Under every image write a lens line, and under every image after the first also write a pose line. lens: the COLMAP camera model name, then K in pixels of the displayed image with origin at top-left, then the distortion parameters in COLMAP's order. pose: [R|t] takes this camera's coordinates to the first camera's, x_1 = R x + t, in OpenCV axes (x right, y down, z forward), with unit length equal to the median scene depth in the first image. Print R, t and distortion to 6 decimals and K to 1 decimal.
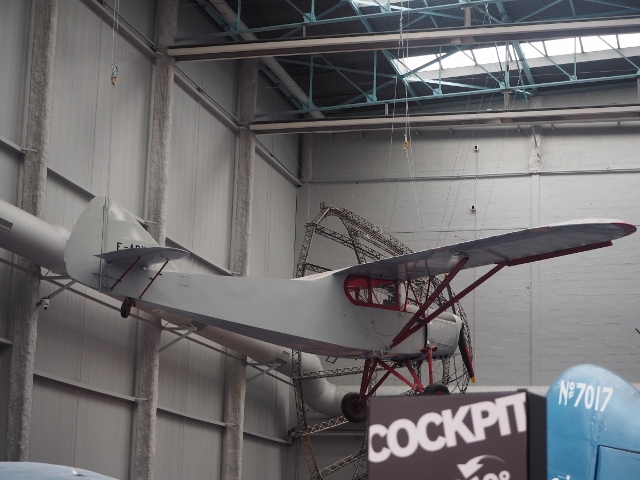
lens RADIAL K [[1442.2, 0, 320.0], [0, 1442.2, 240.0], [0, 0, 1]] dist [0.039397, 0.196641]
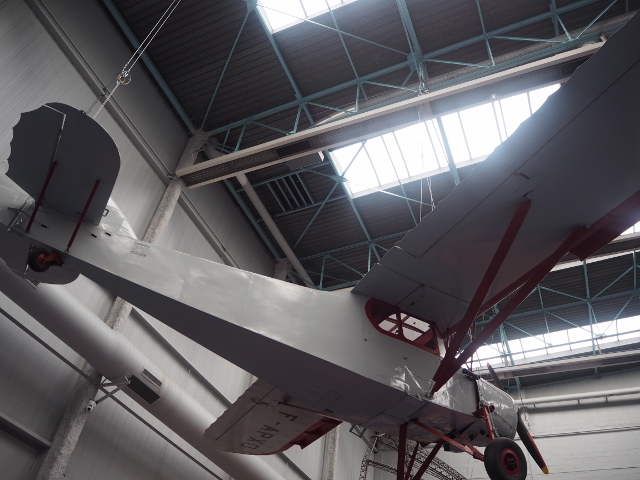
lens RADIAL K [[523.1, 0, 320.0], [0, 523.1, 240.0], [0, 0, 1]] dist [-0.011077, -0.005272]
pose [[0.988833, -0.041549, -0.143120, 0.030234], [-0.042659, 0.841249, -0.538963, 0.138598], [0.142793, 0.539050, 0.830082, 0.649677]]
